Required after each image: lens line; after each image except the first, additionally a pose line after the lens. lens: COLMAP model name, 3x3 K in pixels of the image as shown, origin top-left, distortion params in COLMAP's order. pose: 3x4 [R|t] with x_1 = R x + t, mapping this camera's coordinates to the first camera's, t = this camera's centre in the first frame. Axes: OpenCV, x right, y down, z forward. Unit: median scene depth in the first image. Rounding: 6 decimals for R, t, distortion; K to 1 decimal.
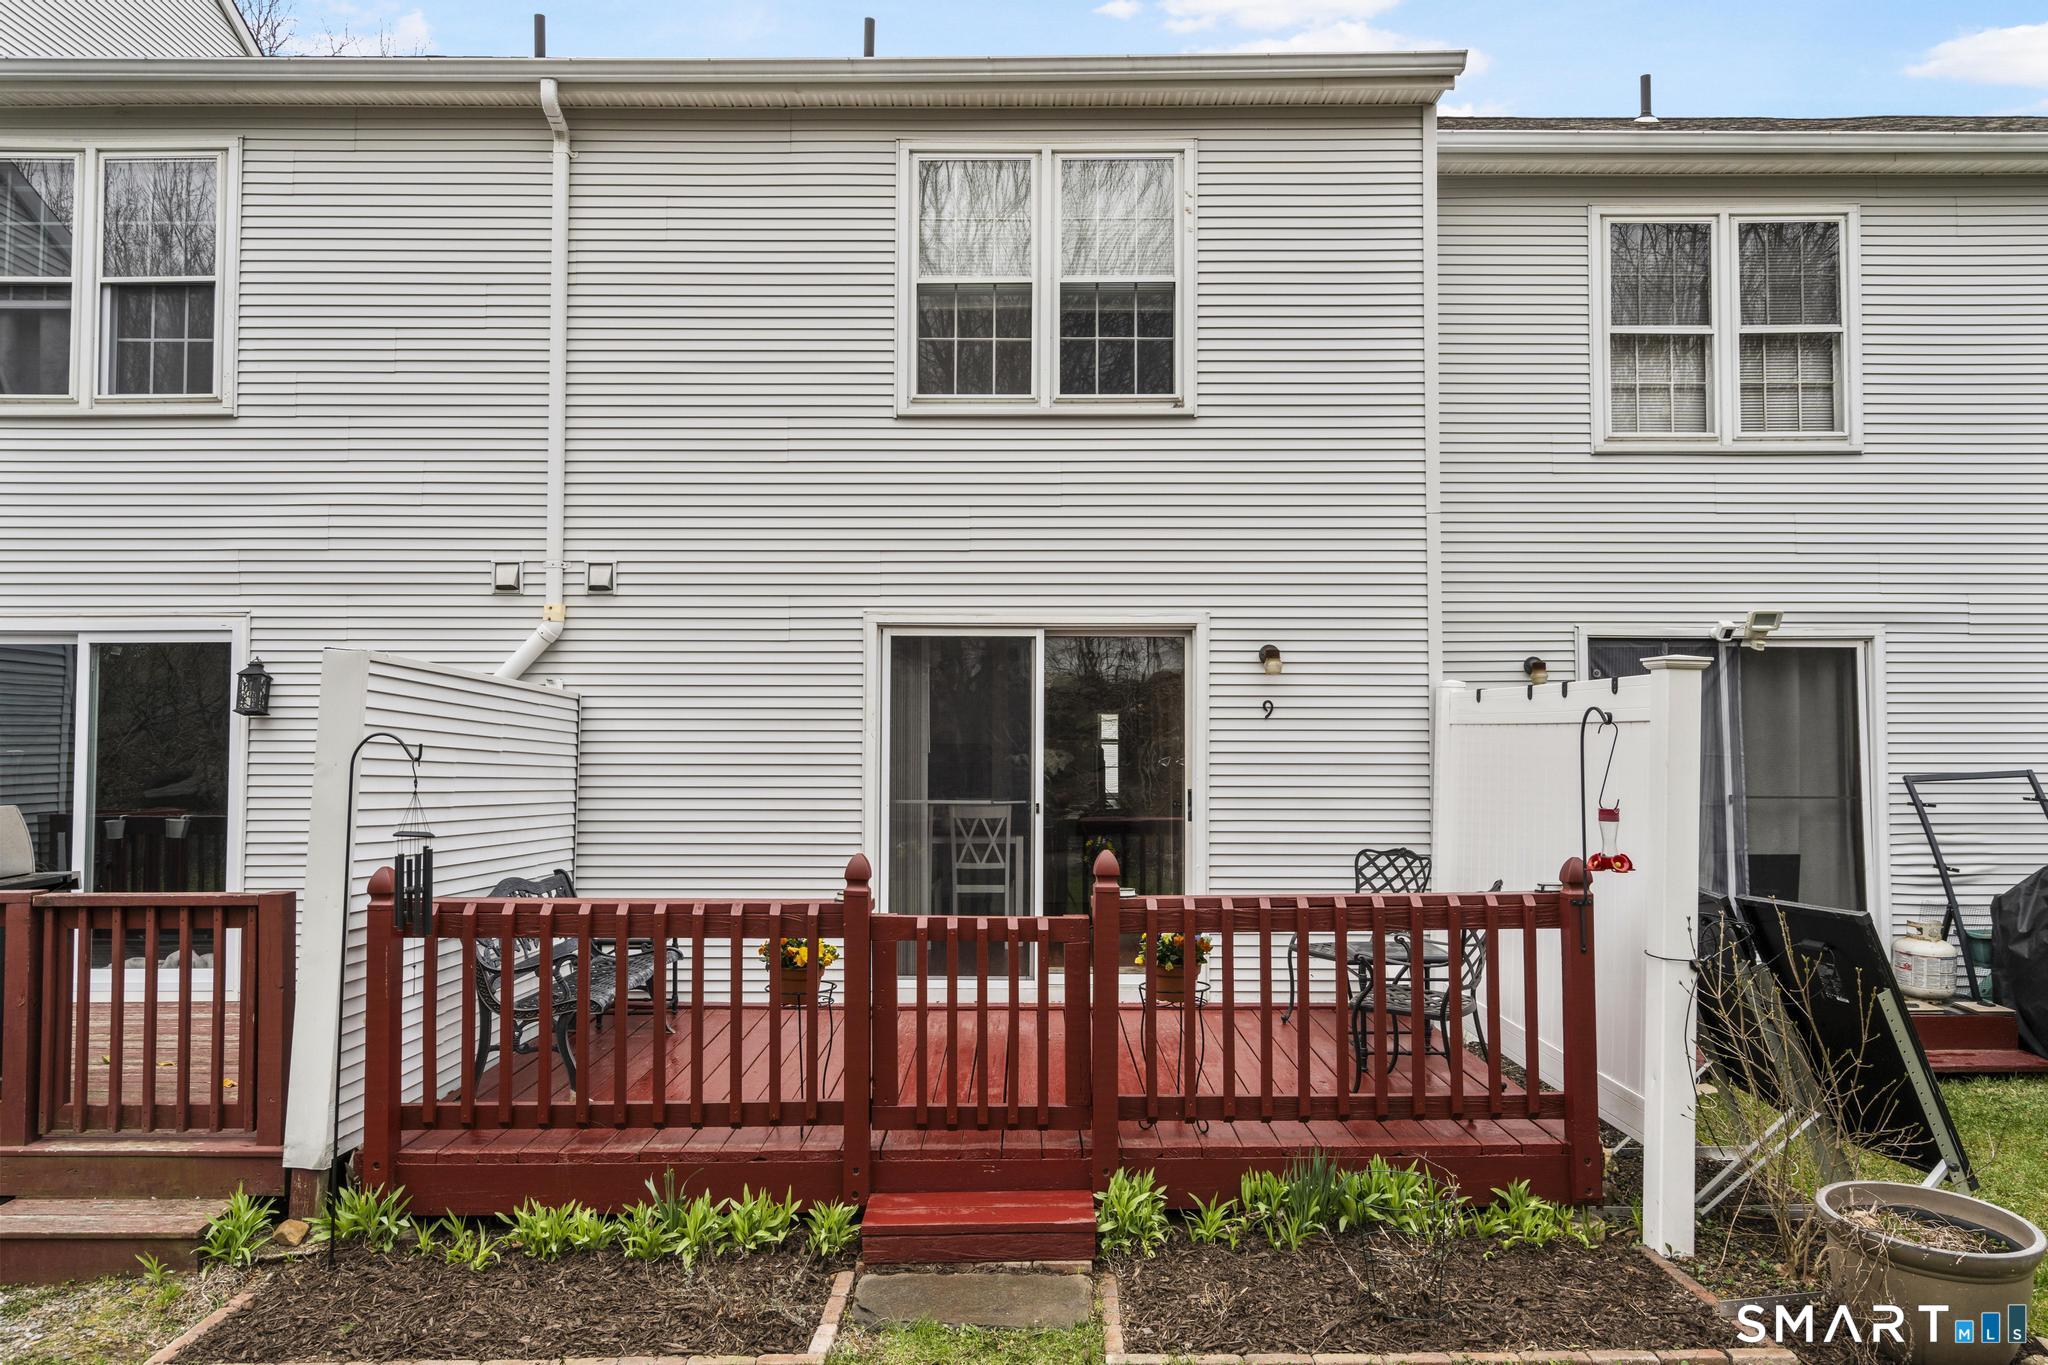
lens RADIAL K [[1305.2, 0, 1020.0], [0, 1305.2, 683.2], [0, 0, 1]] dist [0.011024, 0.000113]
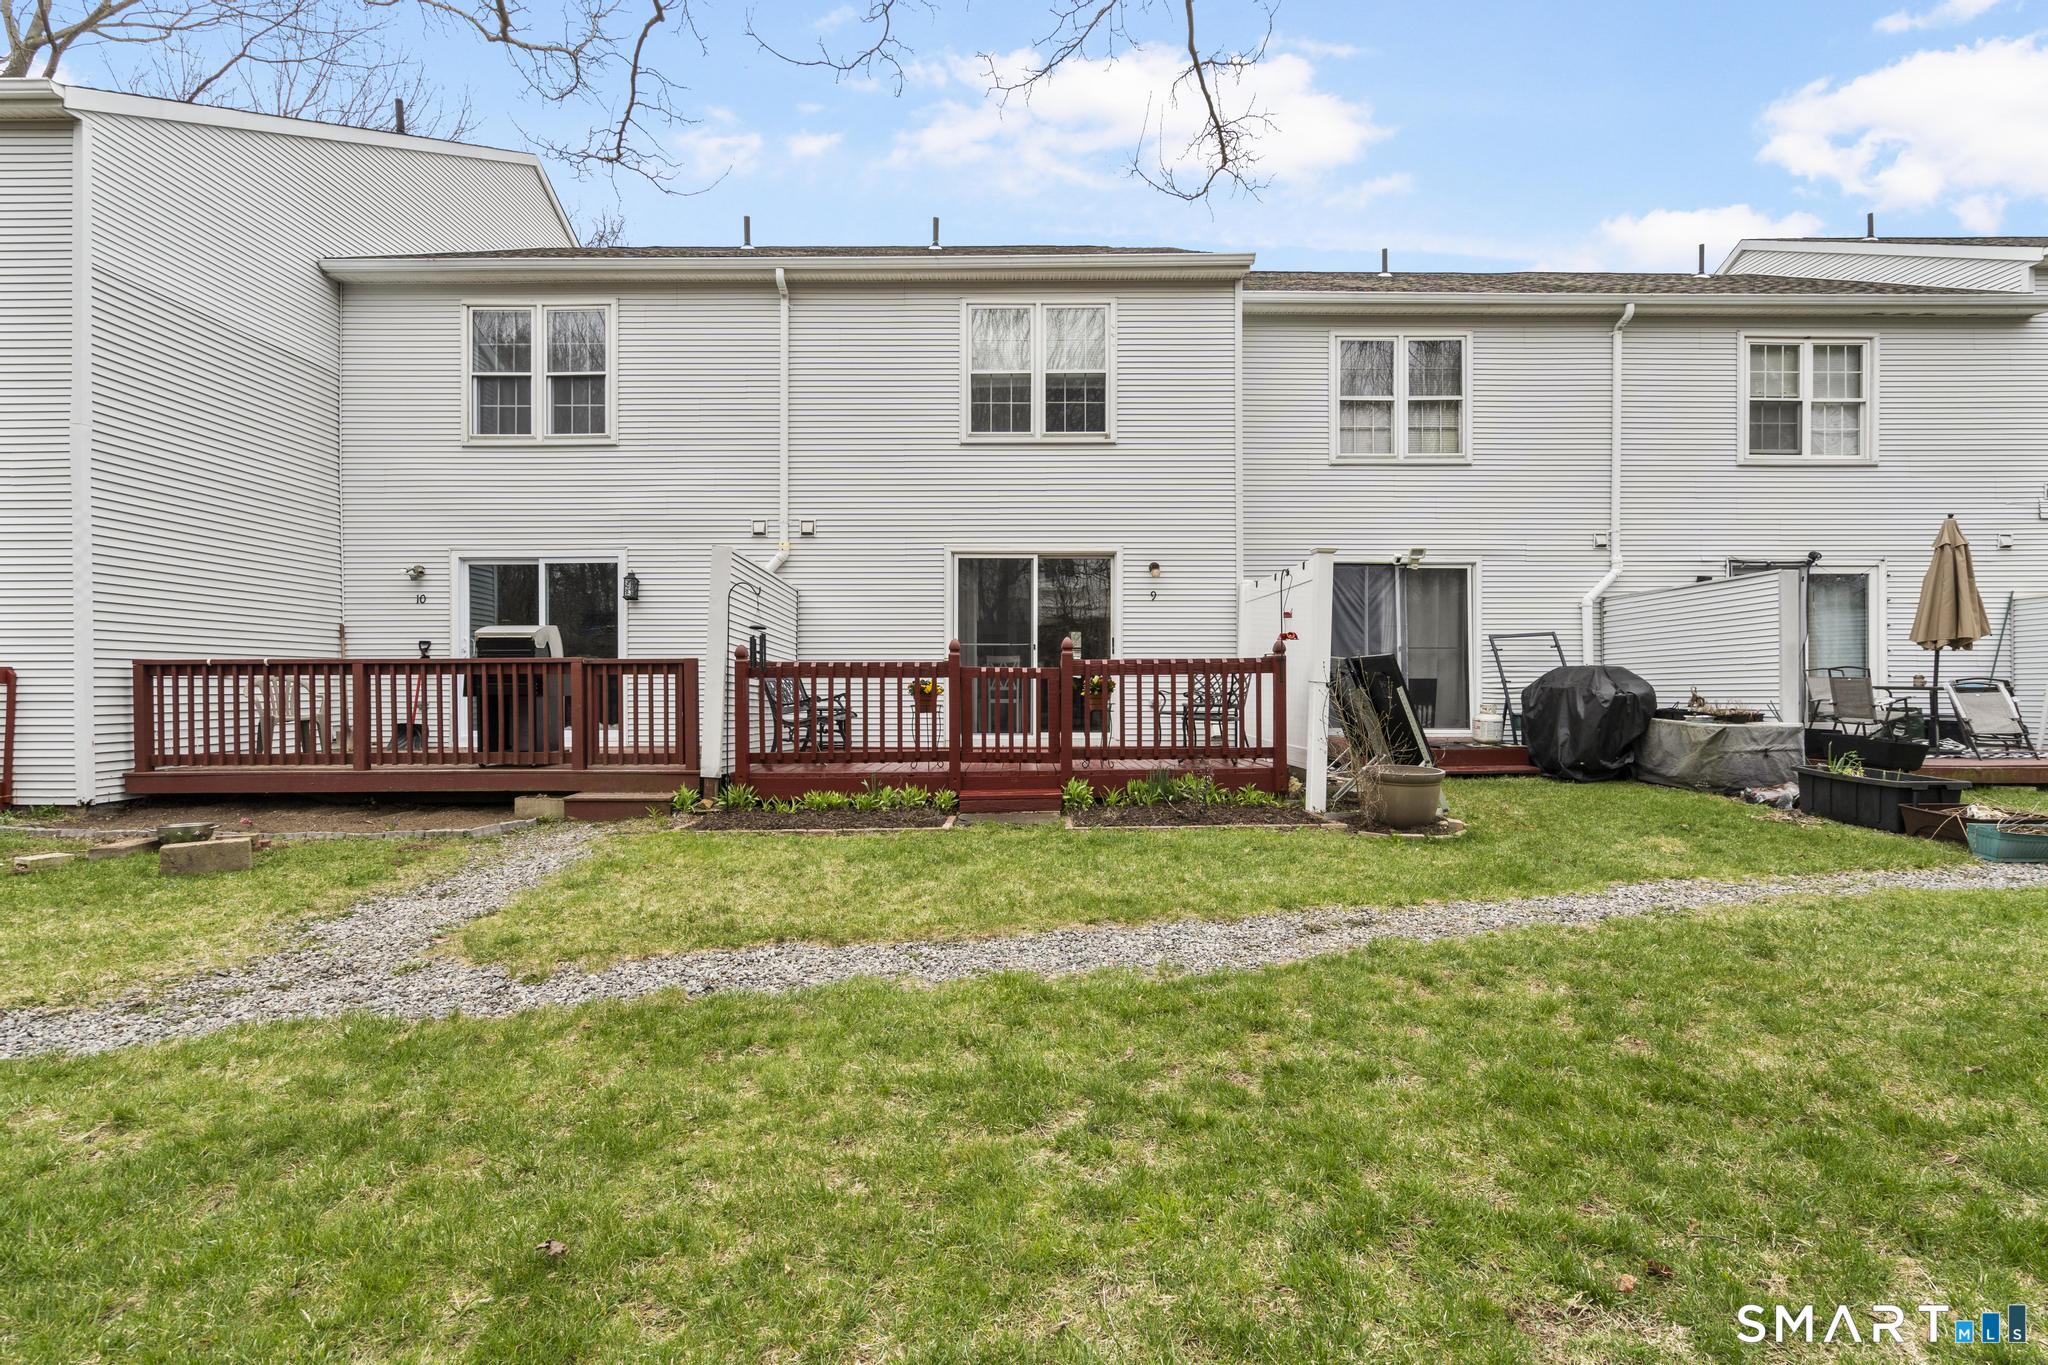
lens RADIAL K [[916.1, 0, 1018.7], [0, 916.1, 685.3], [0, 0, 1]] dist [-0.008233, 0.004503]
pose [[0.999997, -0.001959, 0.001606, -0.011917], [0.001890, 0.999113, 0.042059, 0.094827], [-0.001687, -0.042055, 0.999114, -0.362066]]
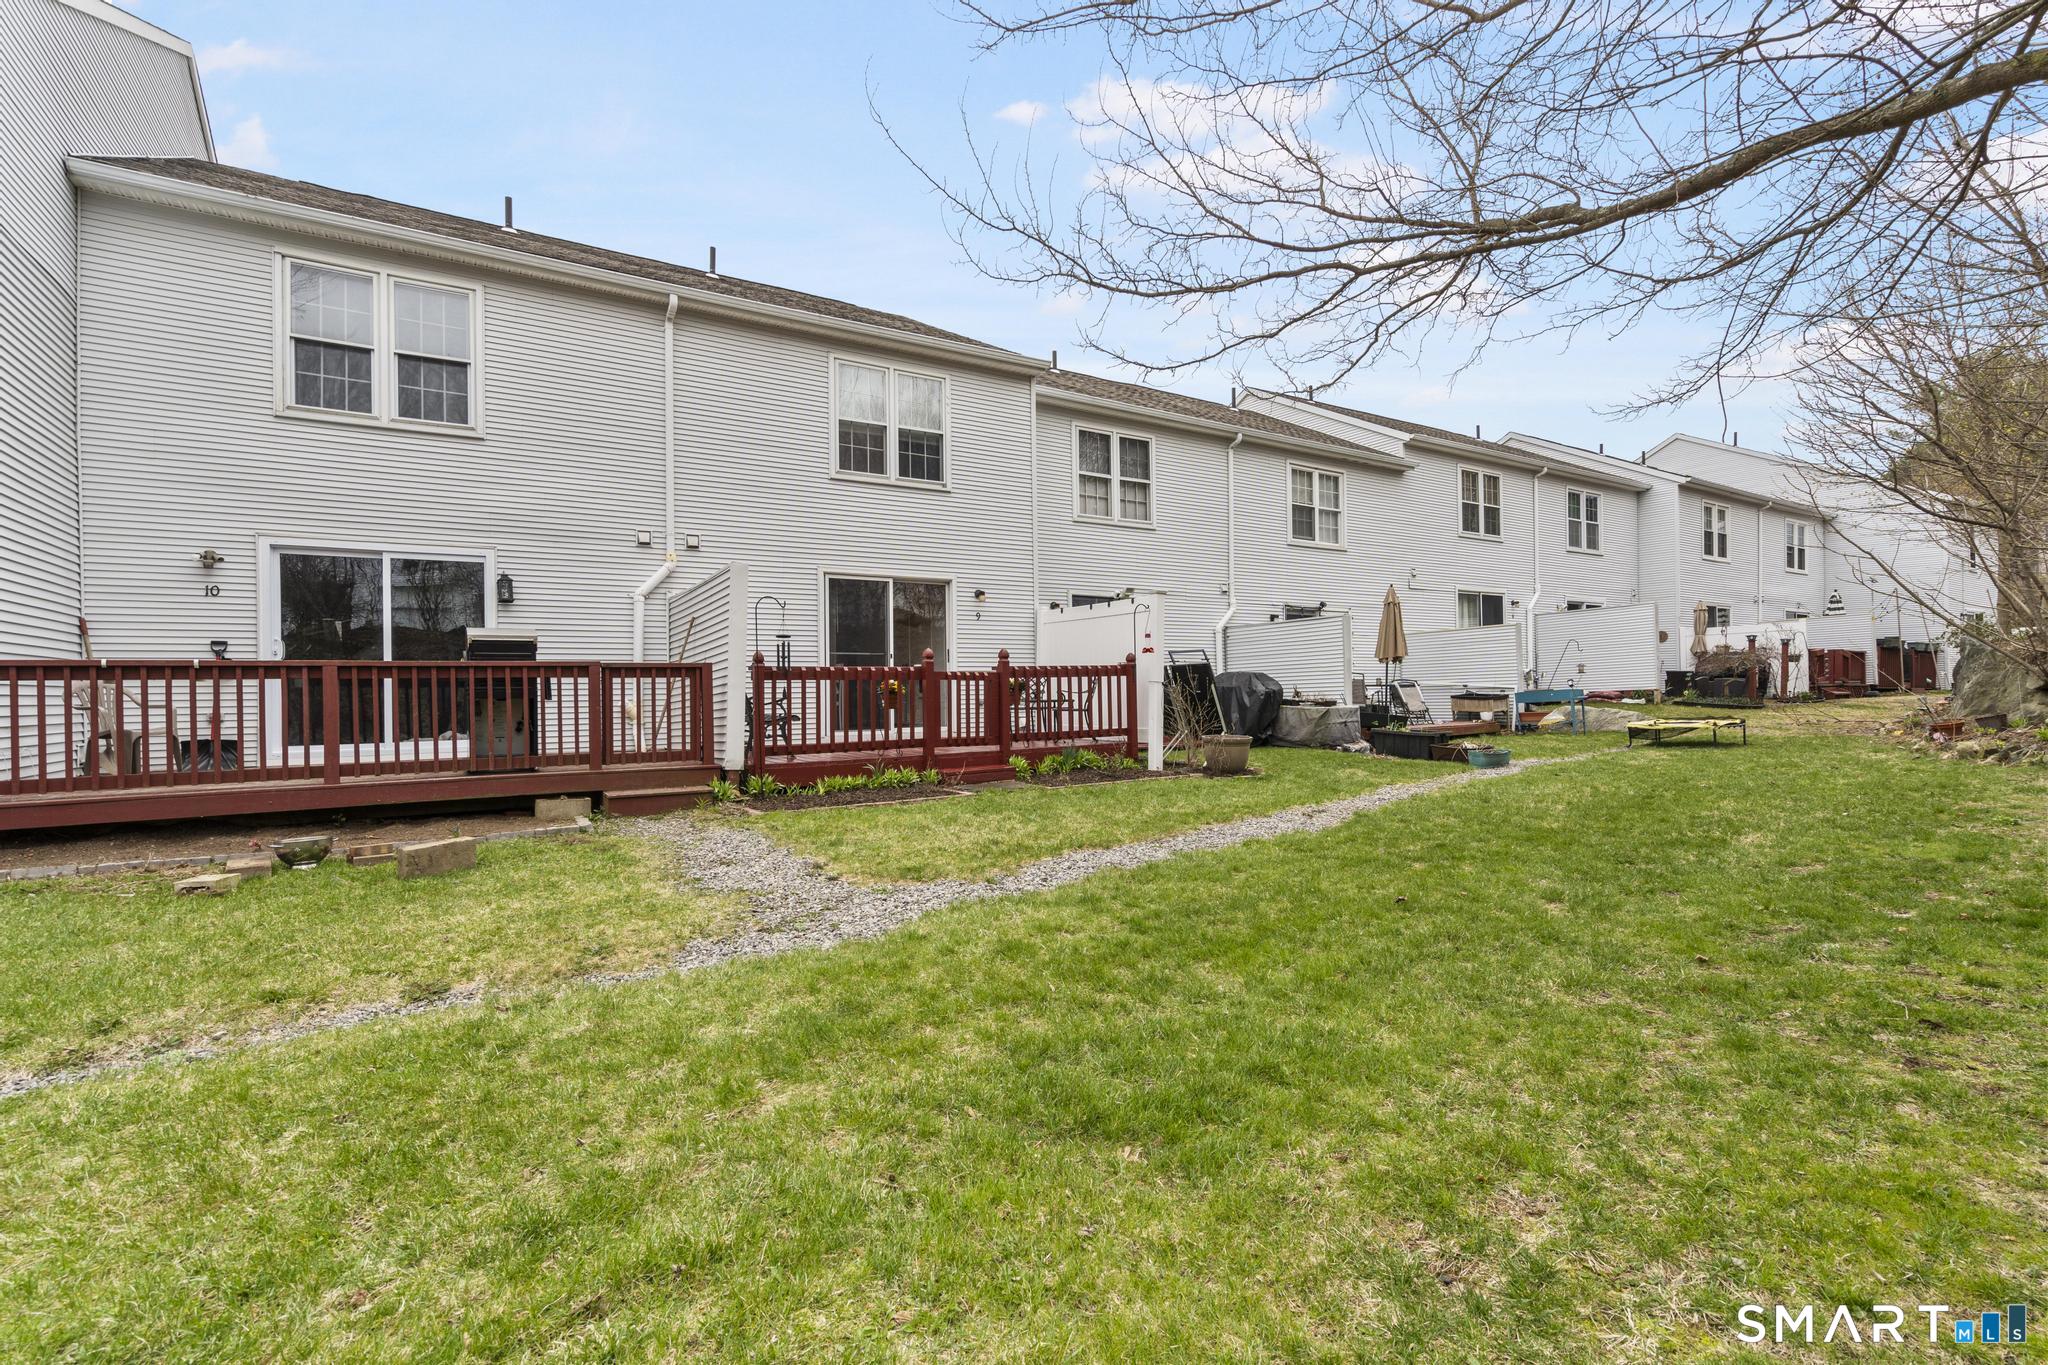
lens RADIAL K [[916.1, 0, 1020.2], [0, 916.1, 690.0], [0, 0, 1]] dist [-0.008233, 0.004503]
pose [[0.849690, -0.010498, 0.527179, -0.646461], [-0.009555, 0.999331, 0.035302, 0.096168], [-0.527197, -0.035033, 0.849021, -0.498384]]
